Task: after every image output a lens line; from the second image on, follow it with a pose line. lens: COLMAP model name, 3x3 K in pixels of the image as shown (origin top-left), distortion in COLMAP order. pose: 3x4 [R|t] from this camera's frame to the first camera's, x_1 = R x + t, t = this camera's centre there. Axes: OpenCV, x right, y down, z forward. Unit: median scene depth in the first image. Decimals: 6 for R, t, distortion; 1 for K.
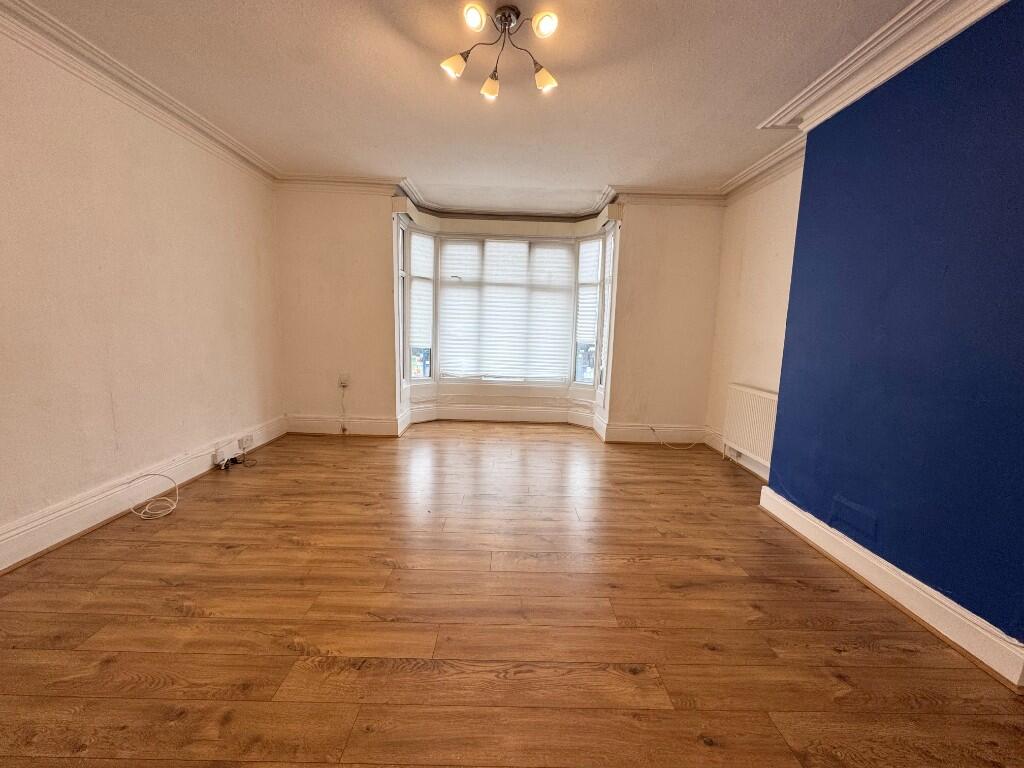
lens RADIAL K [[407.8, 0, 511.9], [0, 407.8, 385.2], [0, 0, 1]] dist [-0.001746, 0.000176]
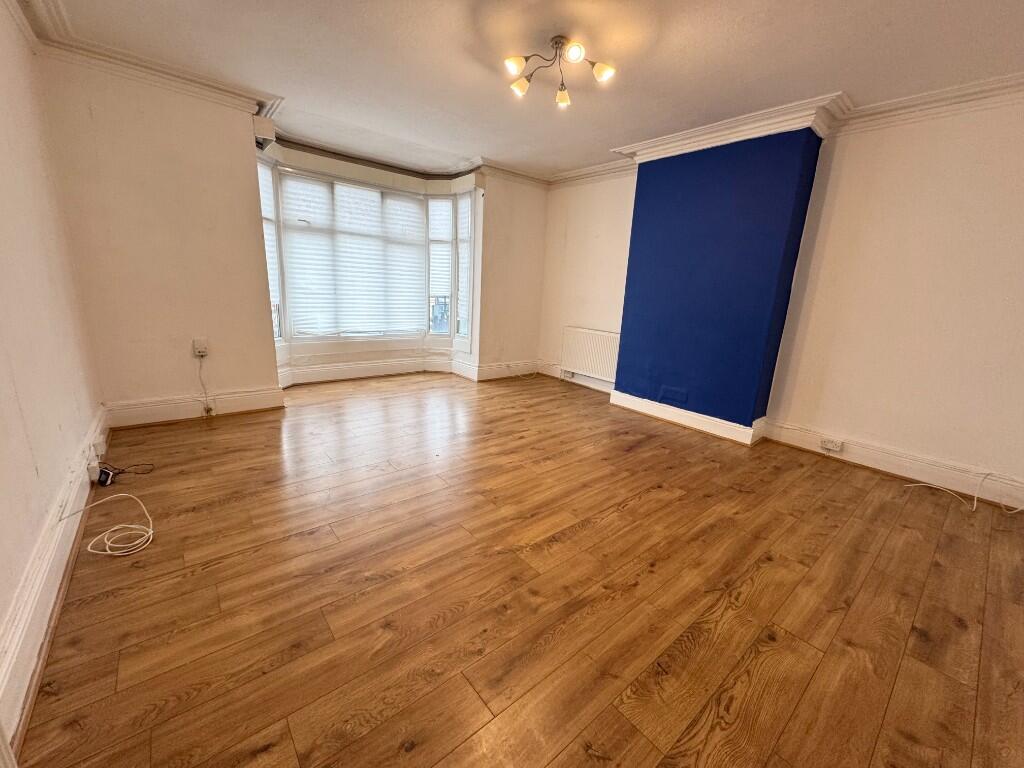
lens RADIAL K [[407.8, 0, 514.2], [0, 407.8, 383.2], [0, 0, 1]] dist [-0.001746, 0.000176]
pose [[0.772596, -0.138200, 0.619674, -0.436926], [0.061871, 0.987765, 0.143152, -0.020032], [-0.631876, -0.072258, 0.771694, 0.012633]]
